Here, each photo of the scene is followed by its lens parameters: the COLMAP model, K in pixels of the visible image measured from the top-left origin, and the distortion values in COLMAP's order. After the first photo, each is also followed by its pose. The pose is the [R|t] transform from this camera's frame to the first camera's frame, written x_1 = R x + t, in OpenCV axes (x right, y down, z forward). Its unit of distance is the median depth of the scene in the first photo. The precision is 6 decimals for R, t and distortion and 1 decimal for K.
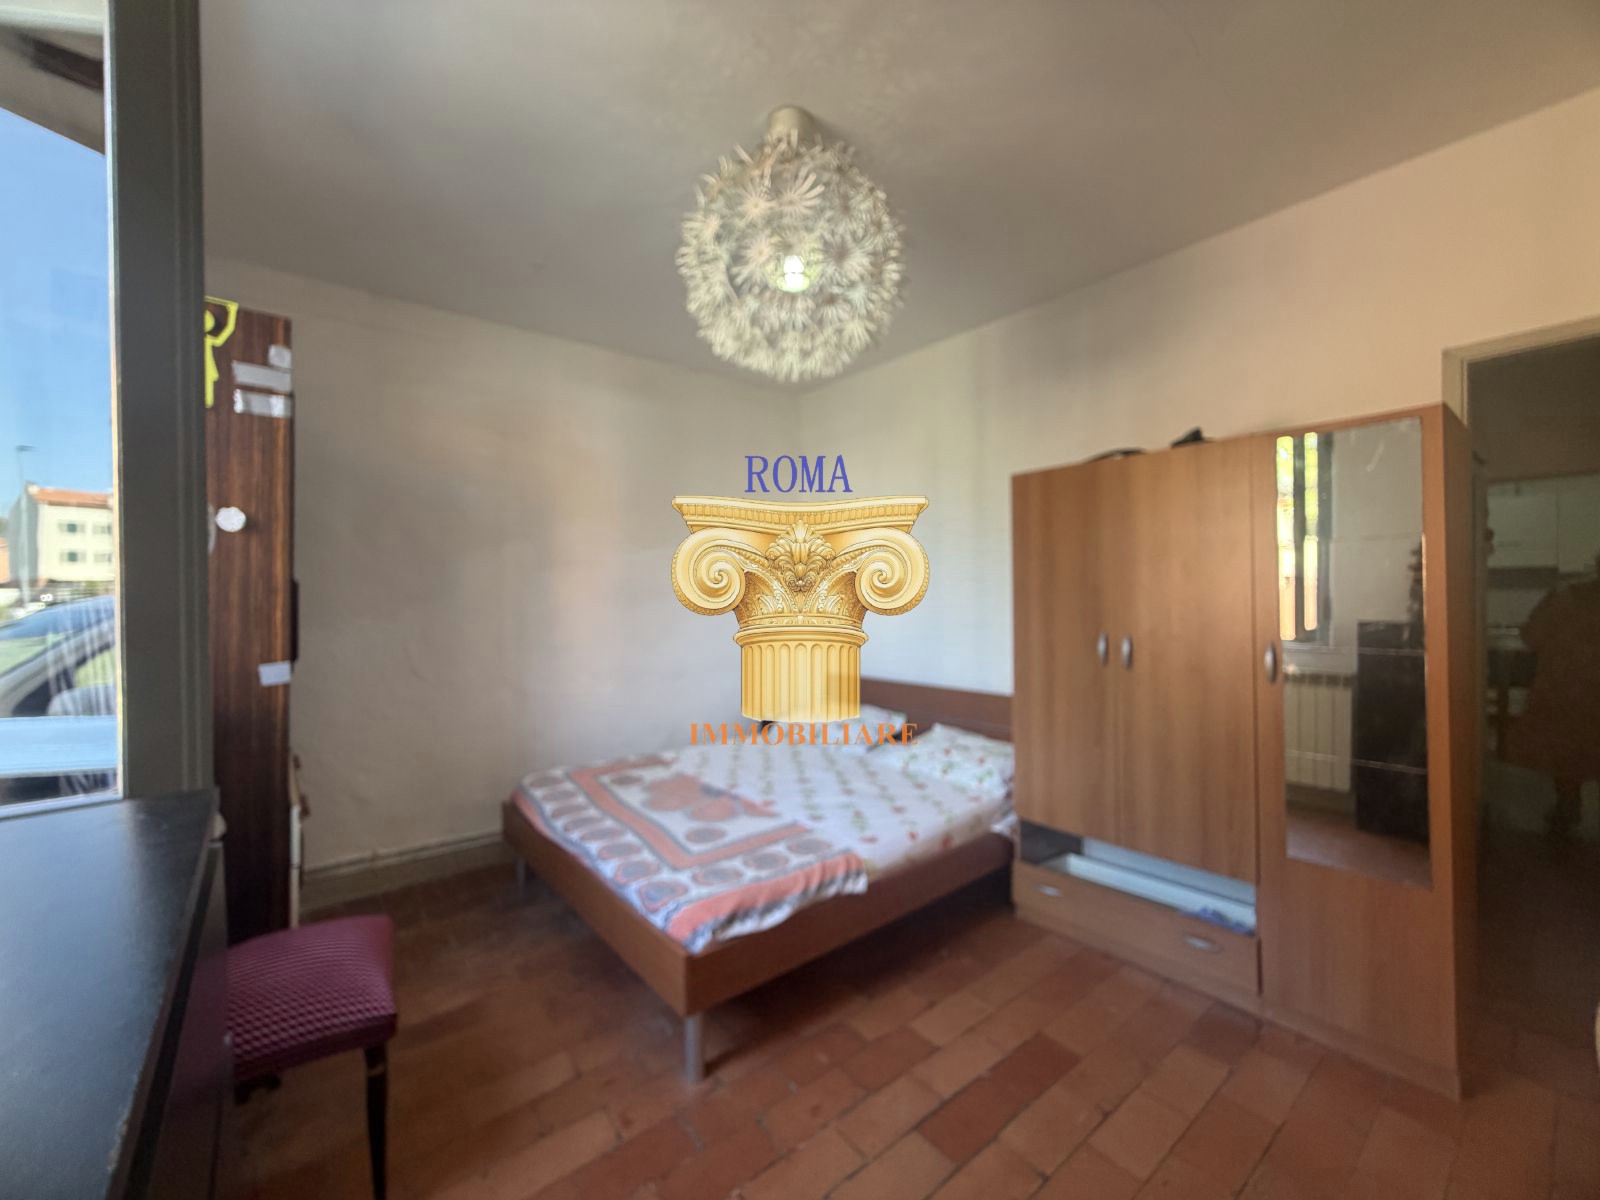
lens RADIAL K [[643.3, 0, 800.7], [0, 643.3, 594.2], [0, 0, 1]] dist [0.004675, -0.000407]
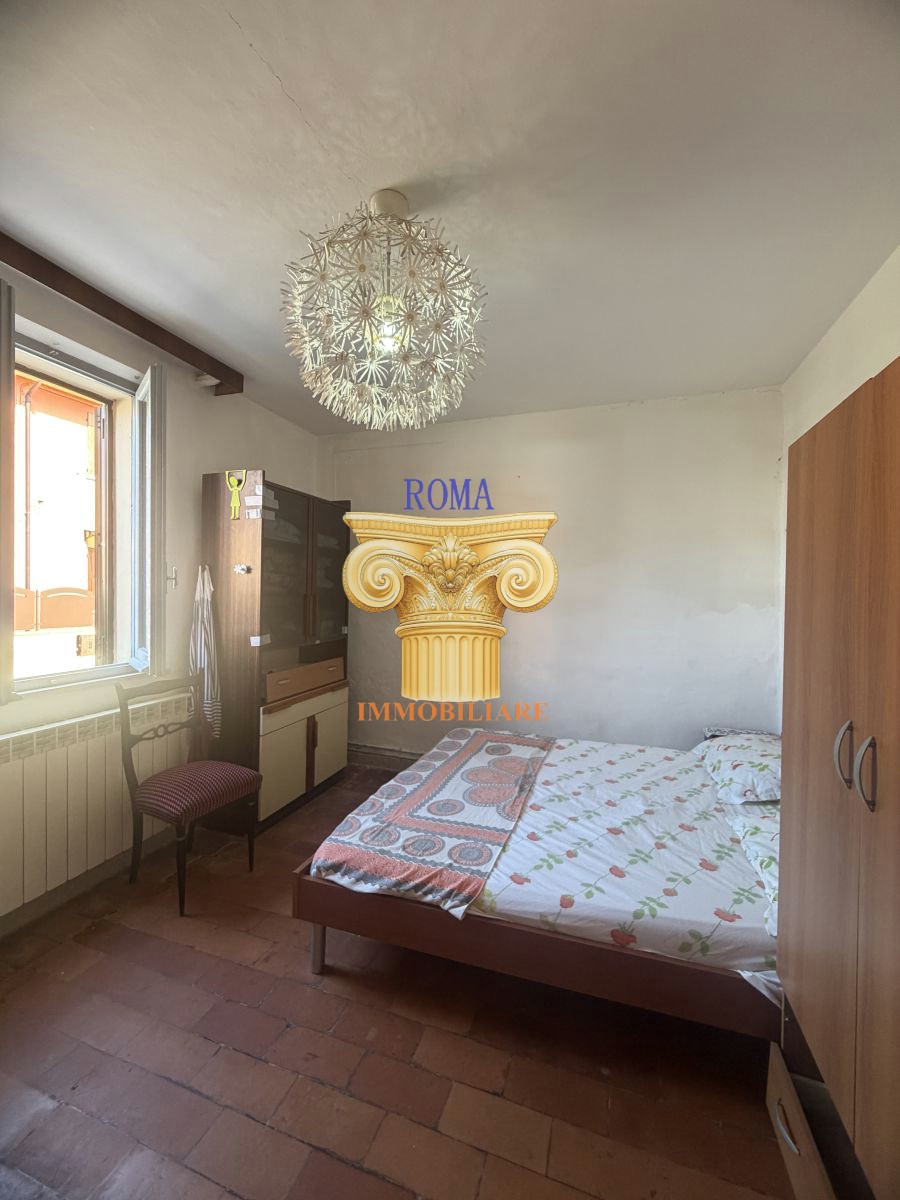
lens RADIAL K [[482.5, 0, 451.2], [0, 482.5, 595.9], [0, 0, 1]] dist [0.004675, -0.000407]
pose [[0.530503, 0.018295, -0.847486, 0.631350], [-0.010843, 0.999832, 0.014797, -0.041099], [0.847614, 0.001340, 0.530612, 0.527042]]
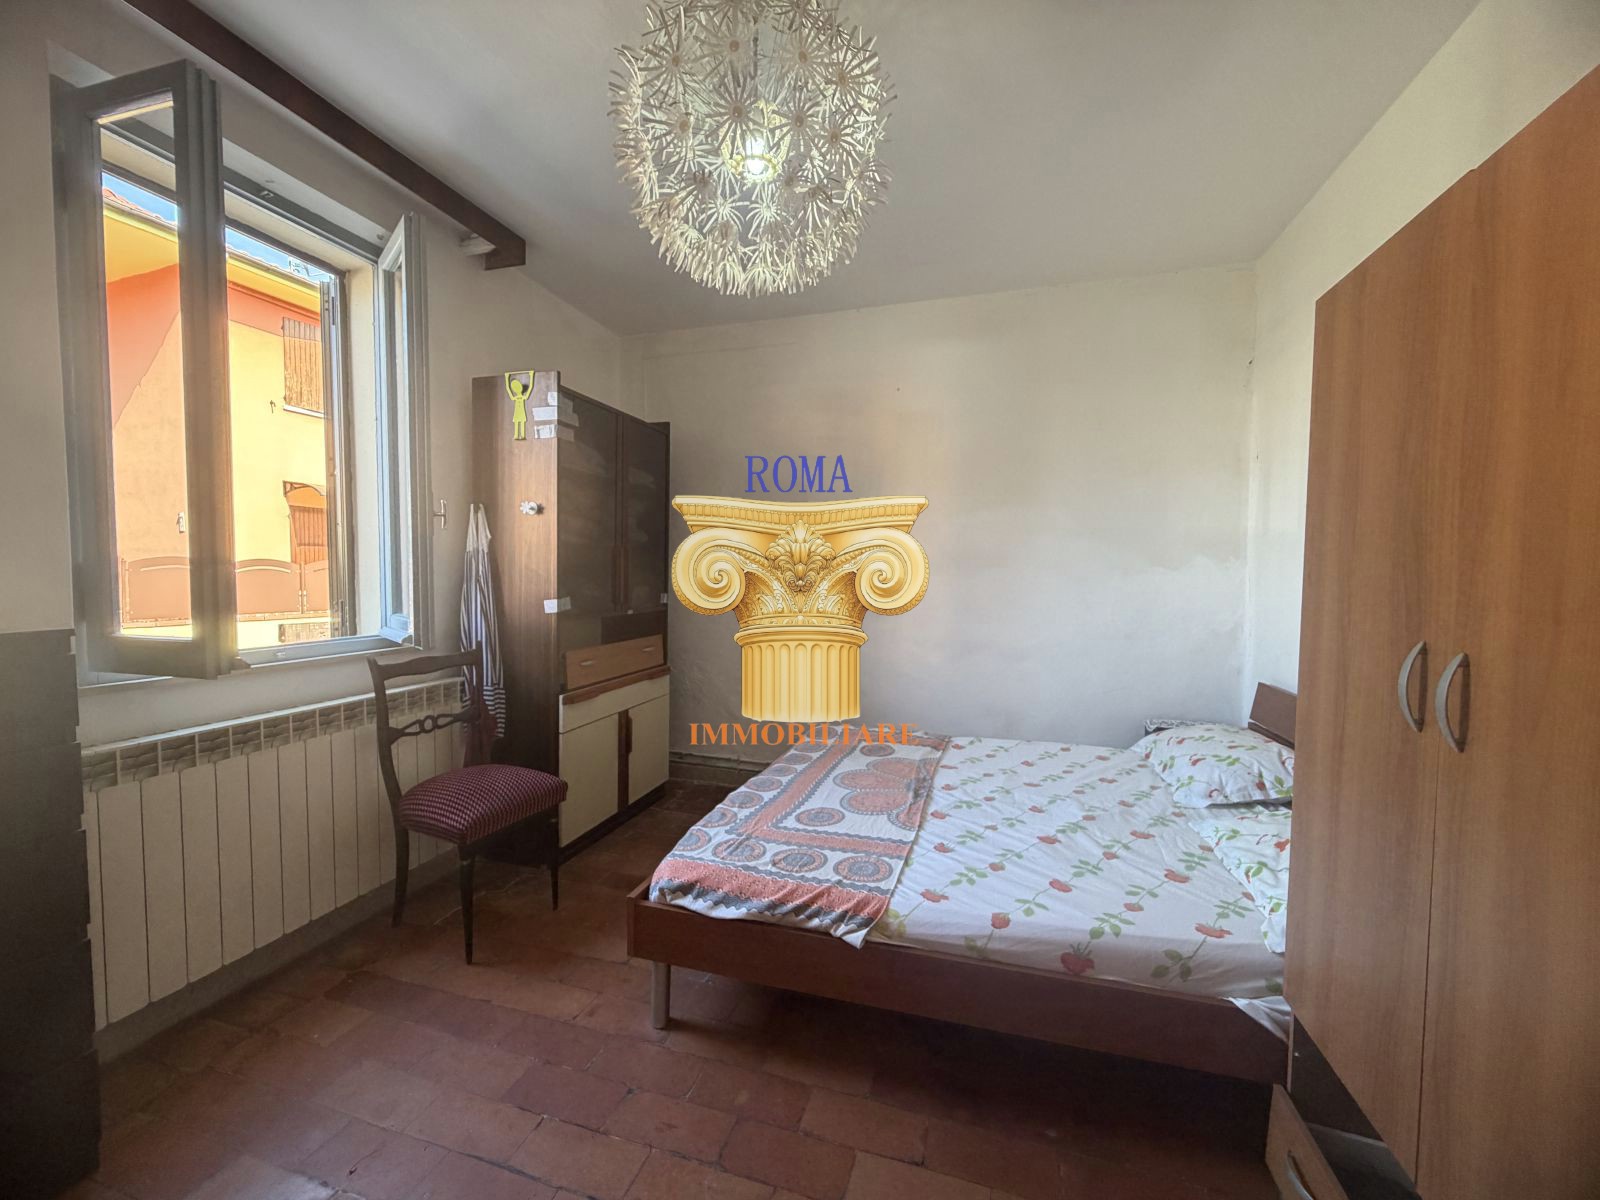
lens RADIAL K [[643.3, 0, 795.3], [0, 643.3, 599.1], [0, 0, 1]] dist [0.004675, -0.000407]
pose [[0.552489, 0.044606, -0.832326, 0.587217], [-0.006723, 0.998773, 0.049064, 0.019090], [0.833493, -0.021511, 0.552111, 0.474767]]
